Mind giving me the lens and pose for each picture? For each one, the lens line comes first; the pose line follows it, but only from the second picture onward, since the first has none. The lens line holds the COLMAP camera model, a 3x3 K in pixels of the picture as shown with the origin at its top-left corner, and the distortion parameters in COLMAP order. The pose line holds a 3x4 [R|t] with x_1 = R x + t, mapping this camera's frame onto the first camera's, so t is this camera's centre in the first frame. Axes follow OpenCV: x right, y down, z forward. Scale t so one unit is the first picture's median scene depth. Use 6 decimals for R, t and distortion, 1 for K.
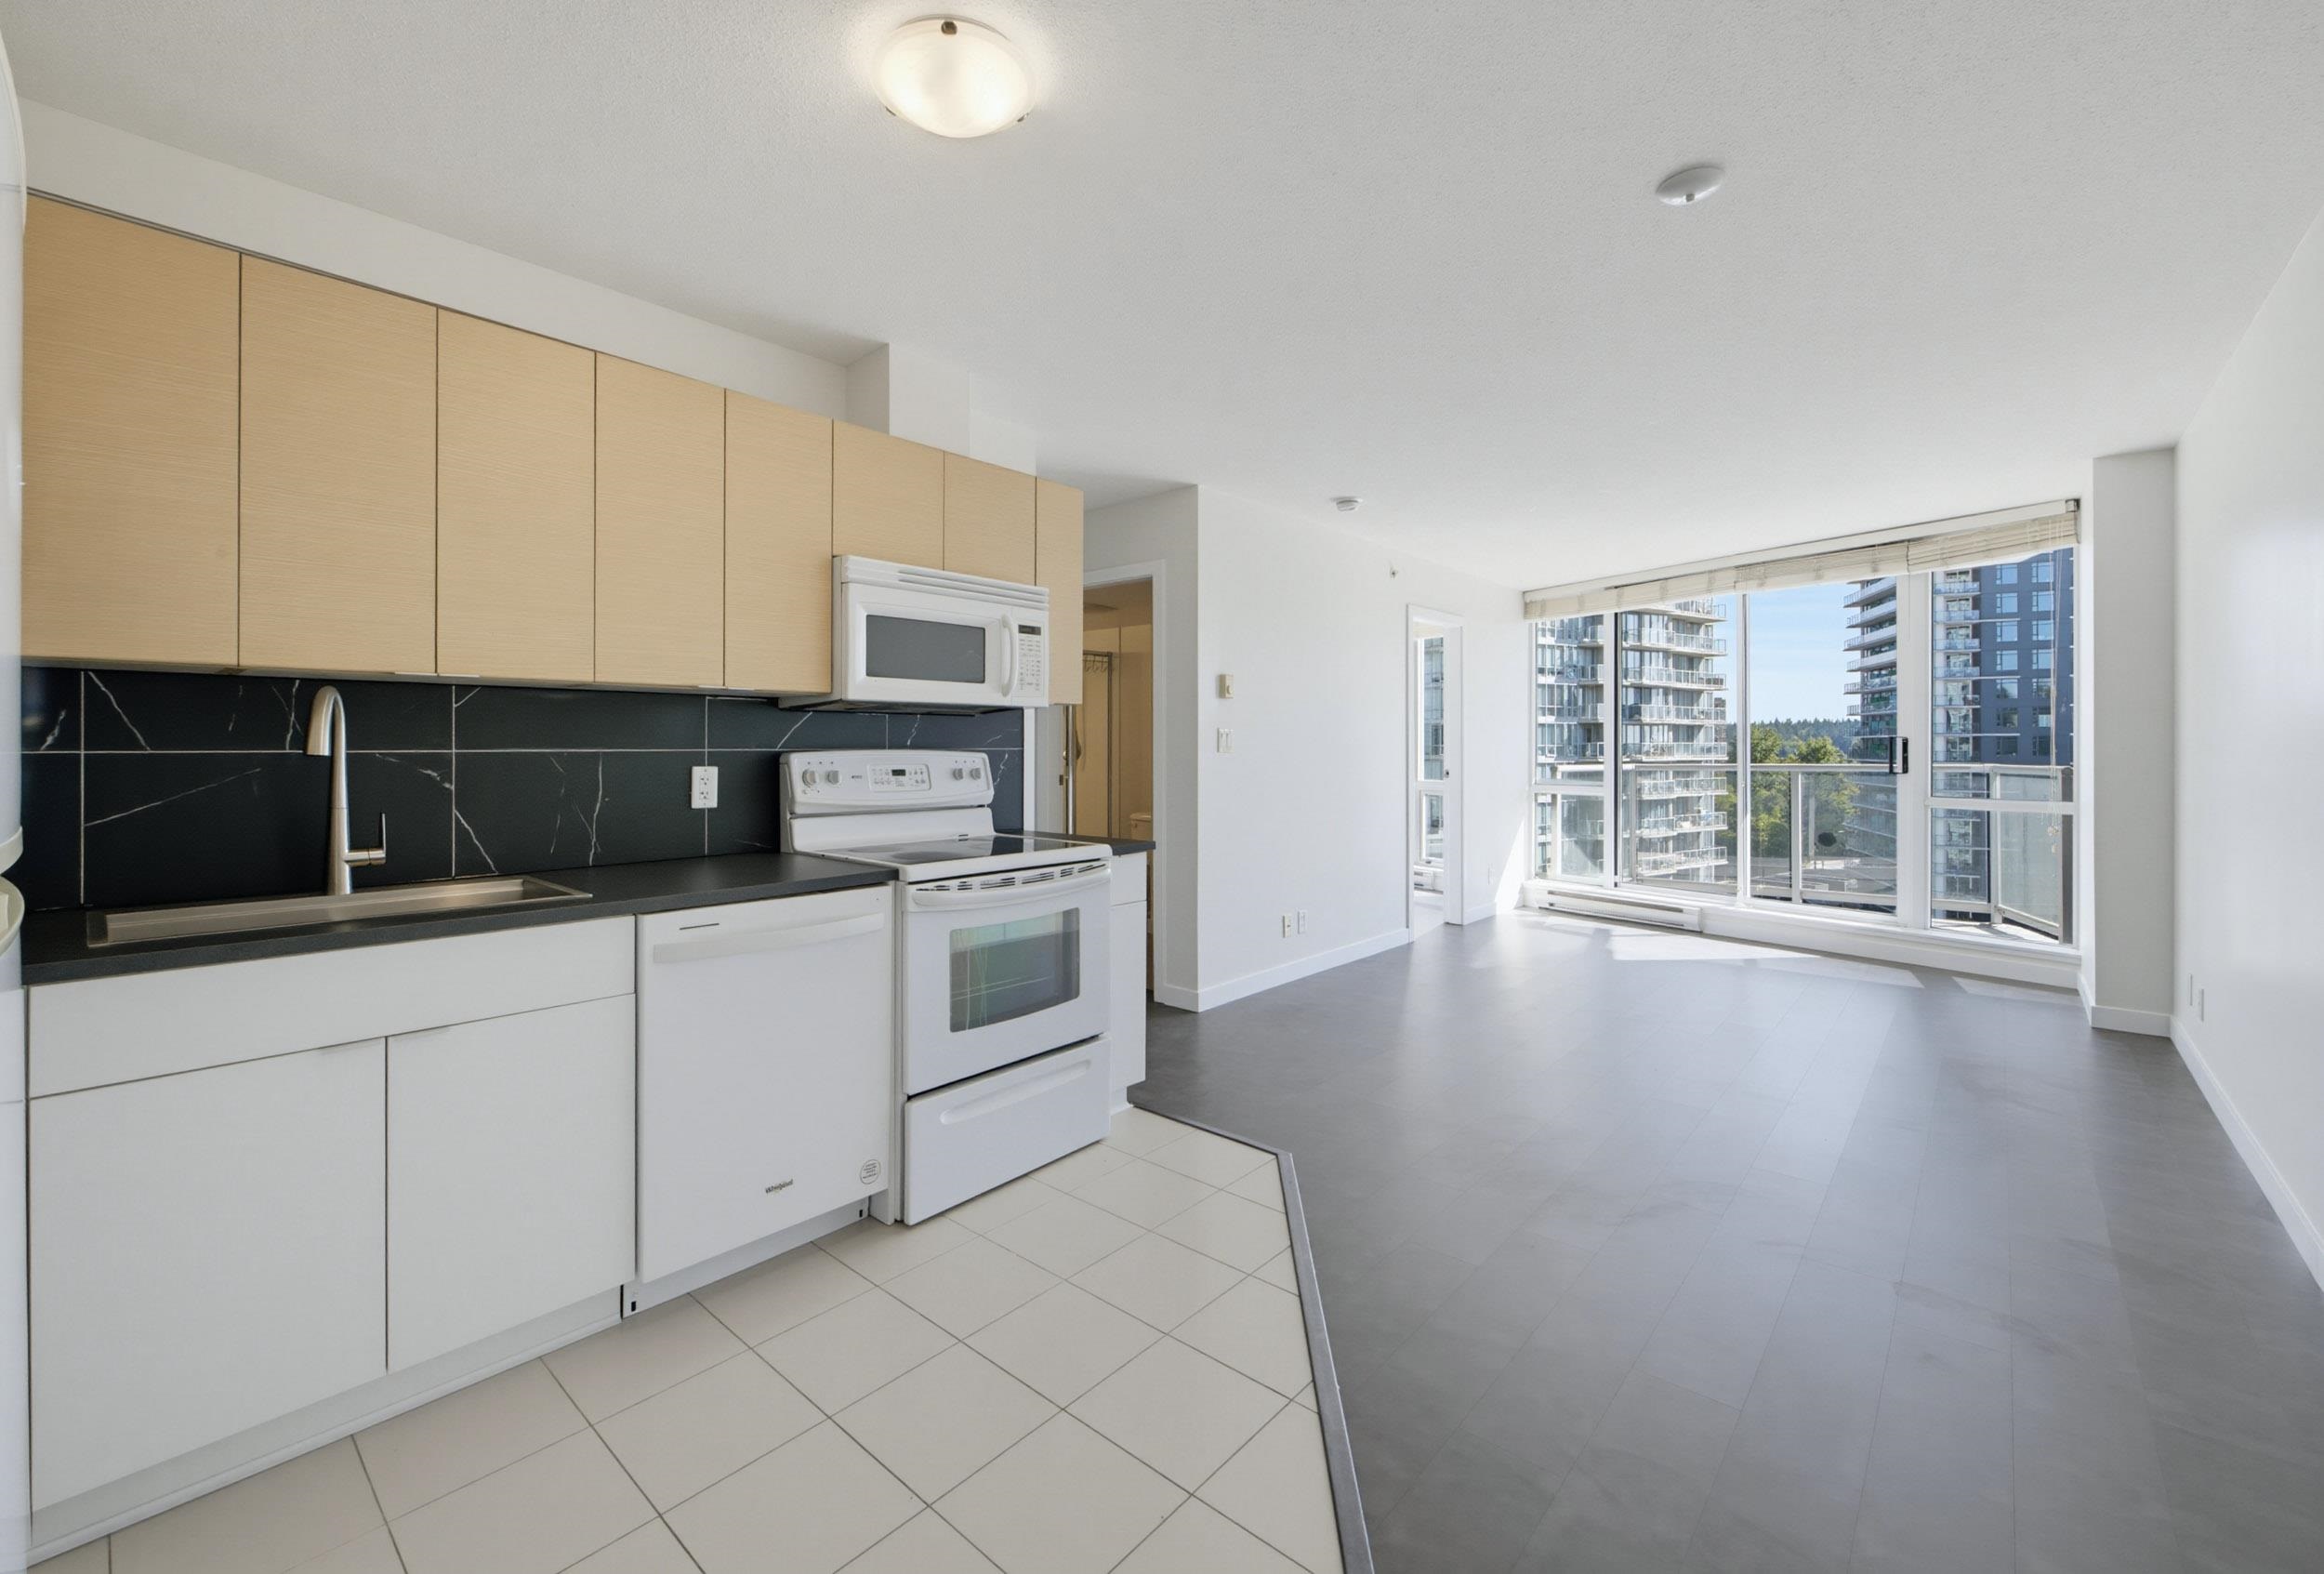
lens RADIAL K [[929.1, 0, 1129.4], [0, 929.1, 745.4], [0, 0, 1]] dist [-0.000503, -0.000198]
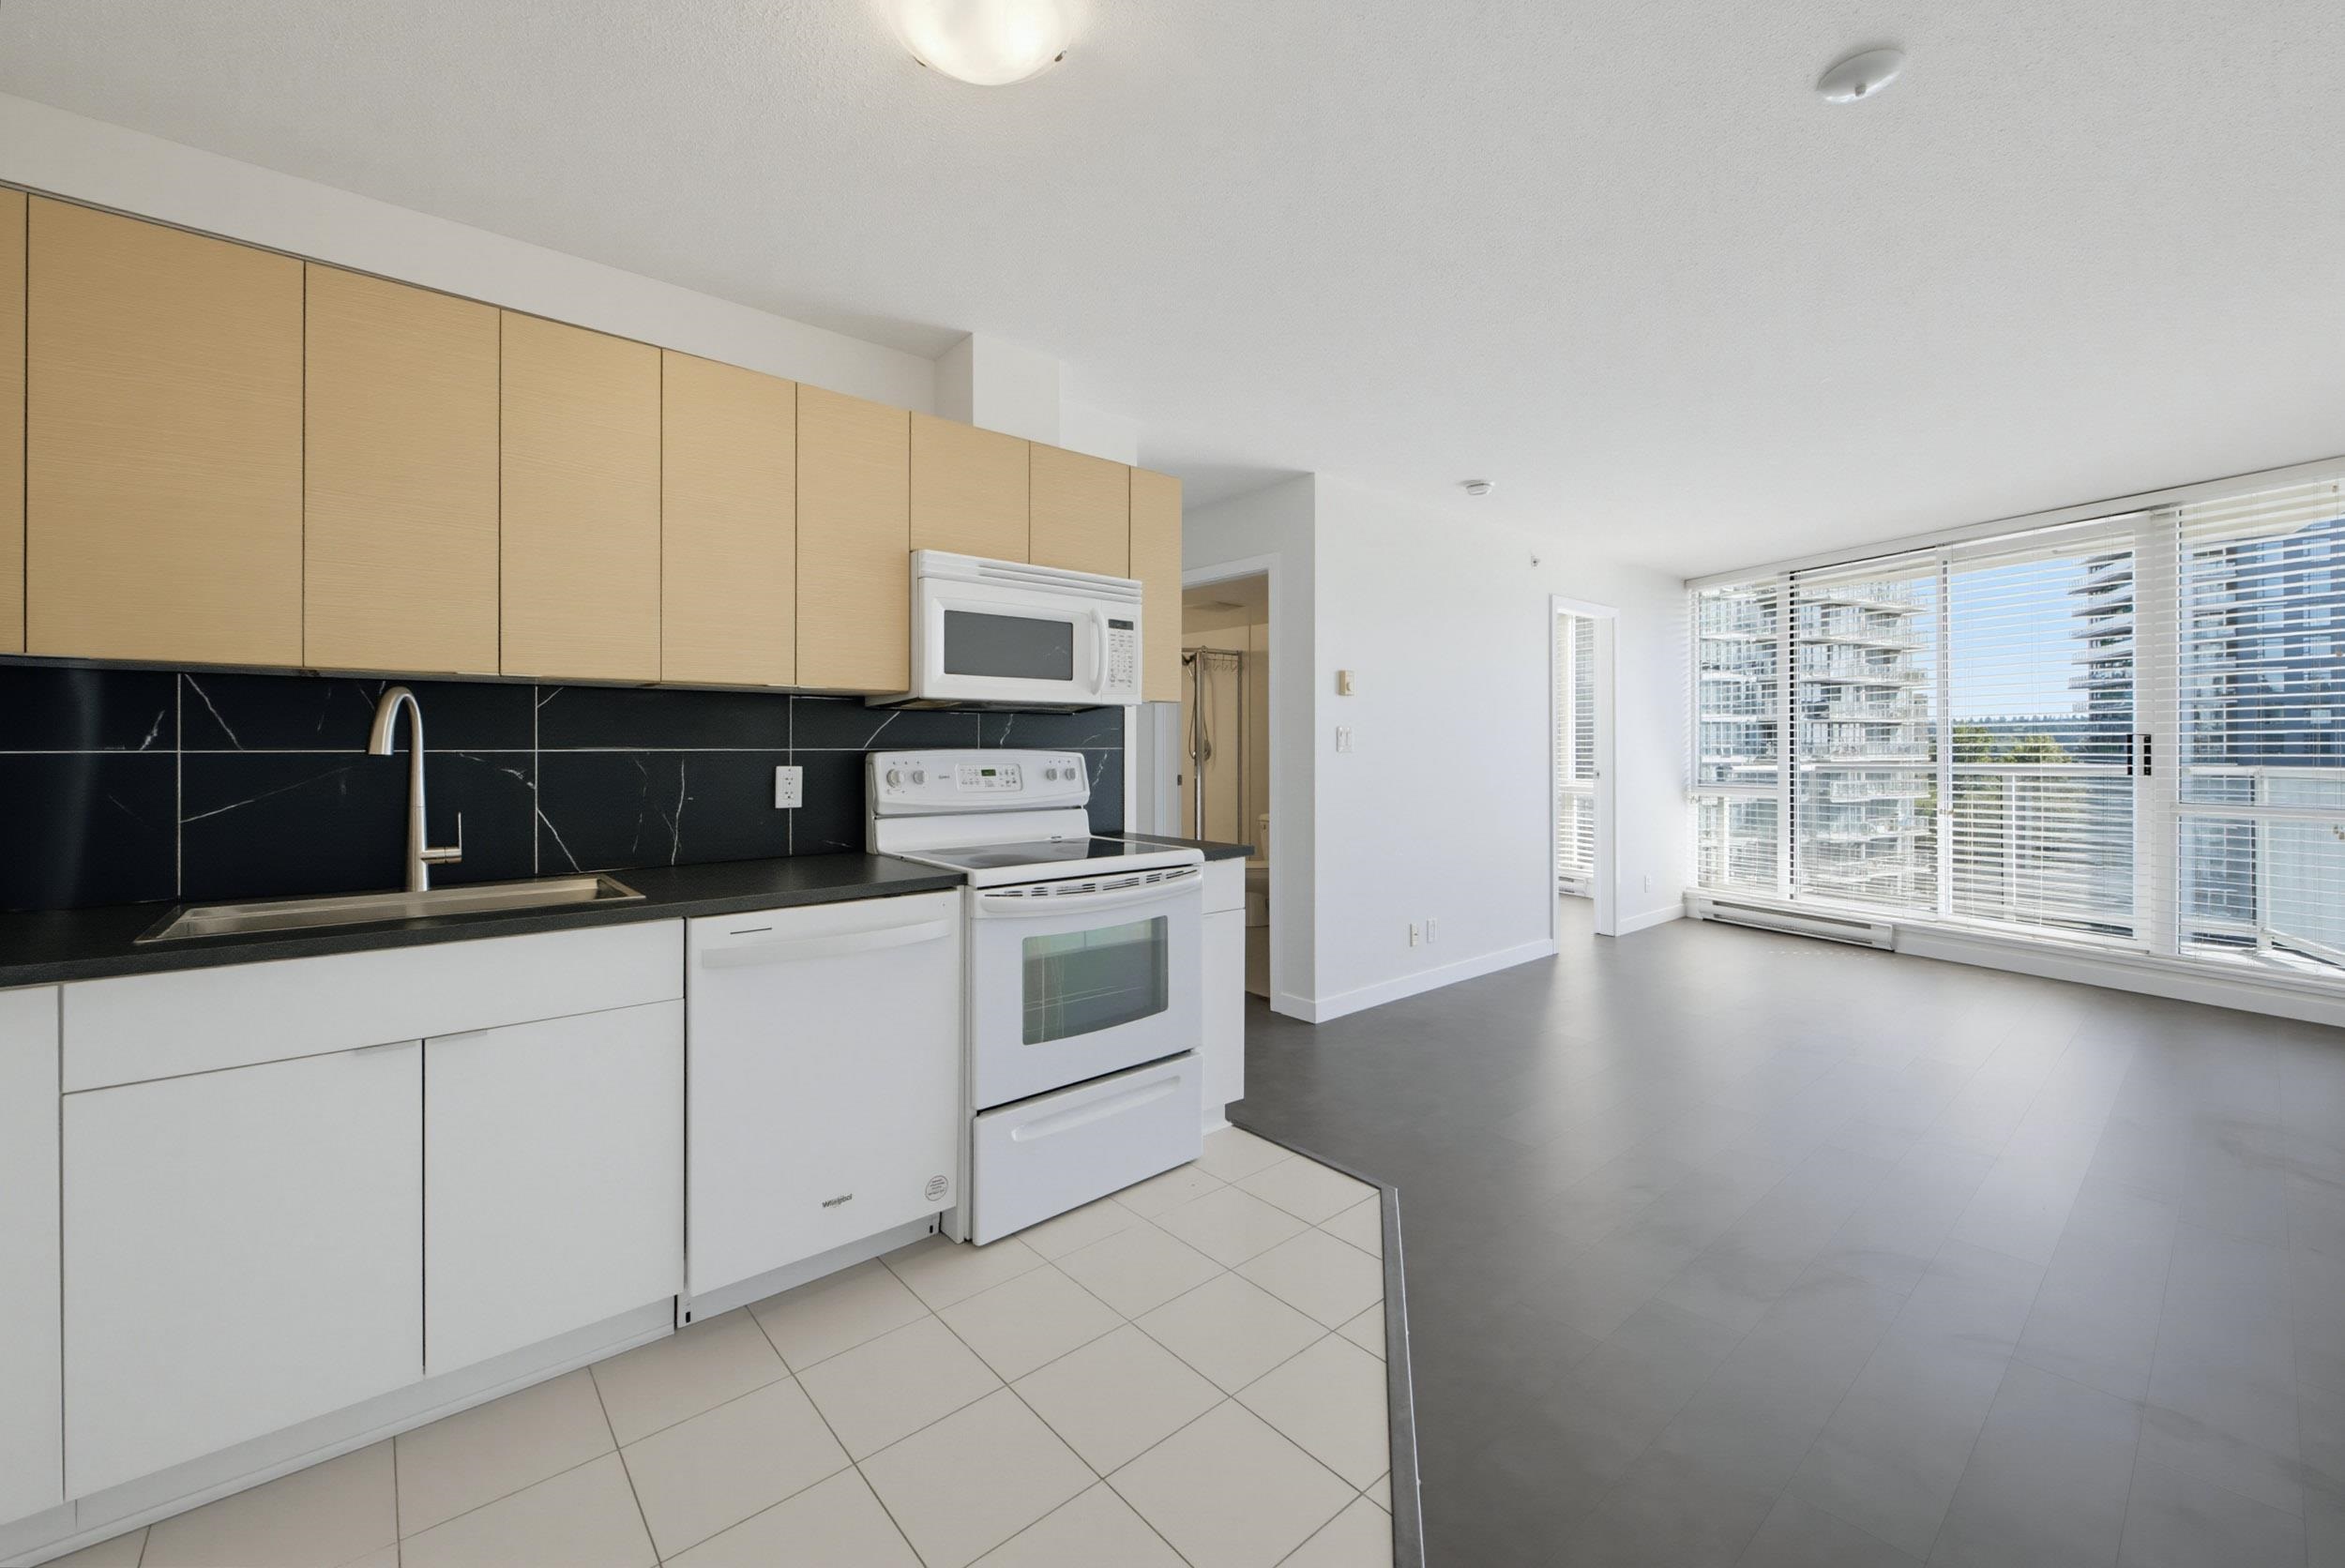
lens RADIAL K [[903.7, 0, 1172.5], [0, 903.7, 744.0], [0, 0, 1]] dist [-0.001137, -0.000420]
pose [[0.992091, -0.001191, -0.125516, 0.062889], [0.001002, 0.999998, -0.001566, 0.000880], [0.125517, 0.001428, 0.992090, 0.080048]]
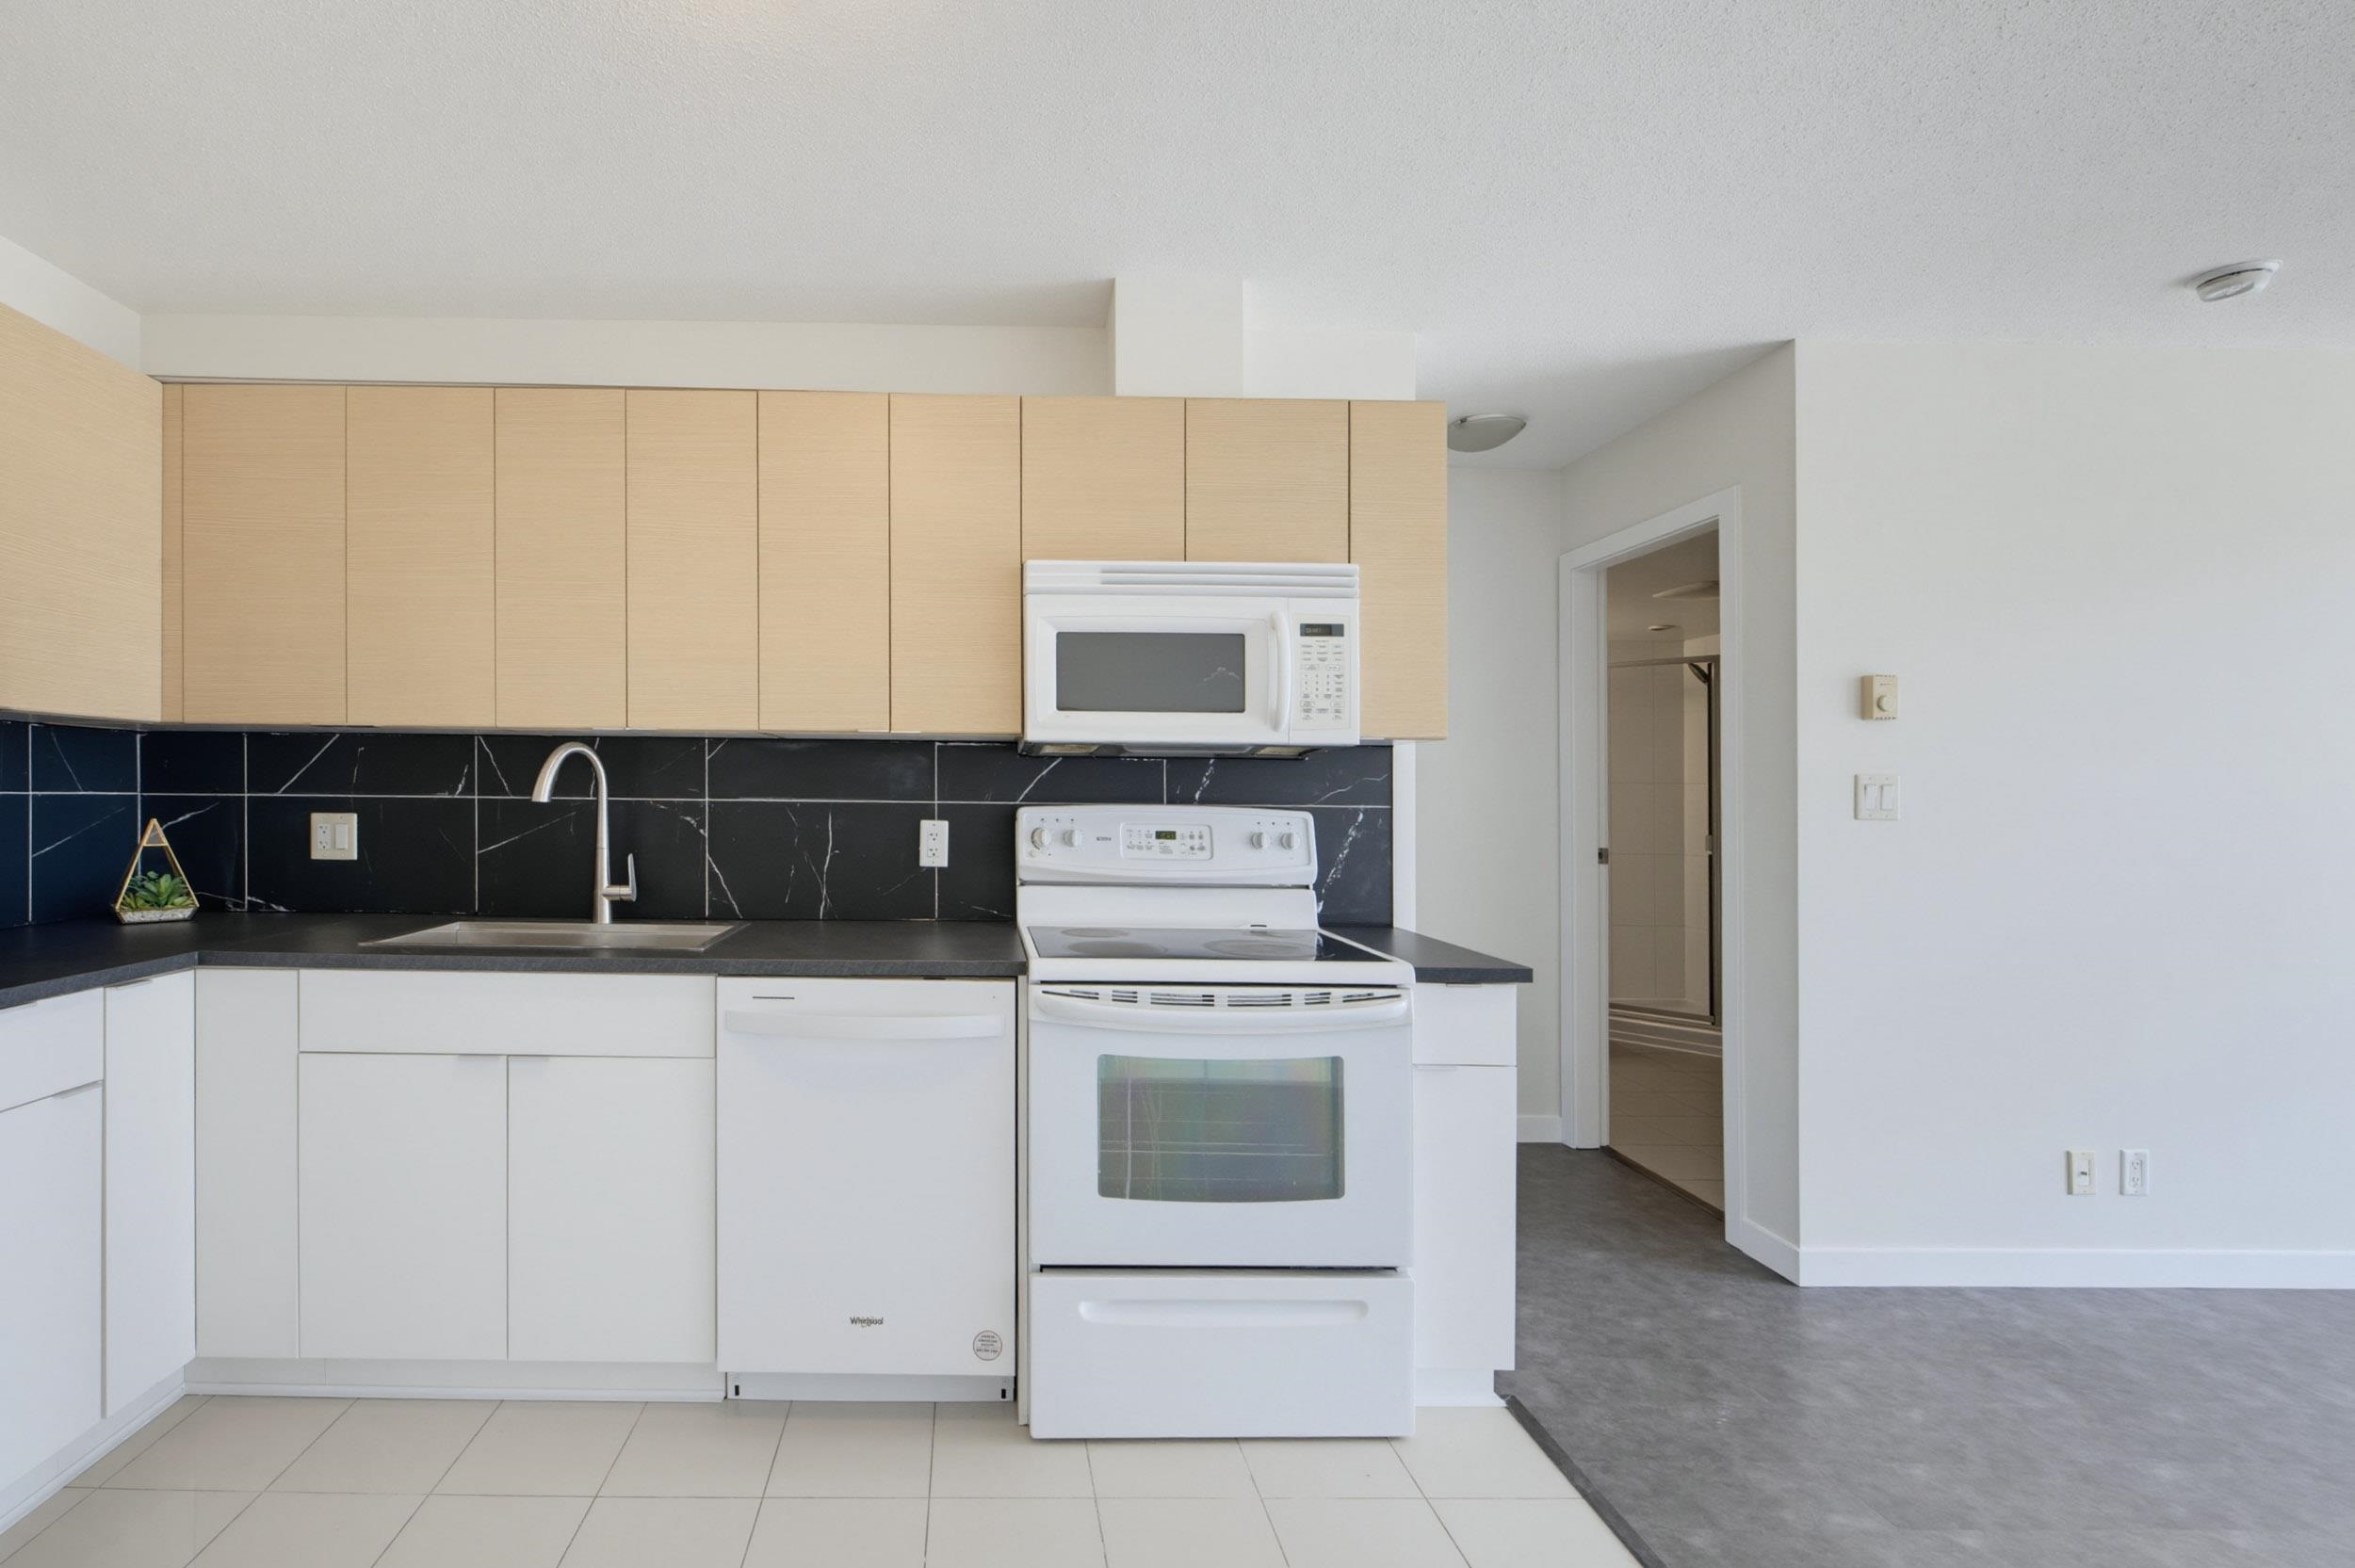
lens RADIAL K [[1042.7, 0, 1046.2], [0, 1042.7, 791.5], [0, 0, 1]] dist [-0.001653, -0.000907]
pose [[0.686826, 0.005011, -0.726805, 0.305015], [-0.010696, 0.999938, -0.003213, -0.002827], [0.726743, 0.009980, 0.686837, 0.338079]]
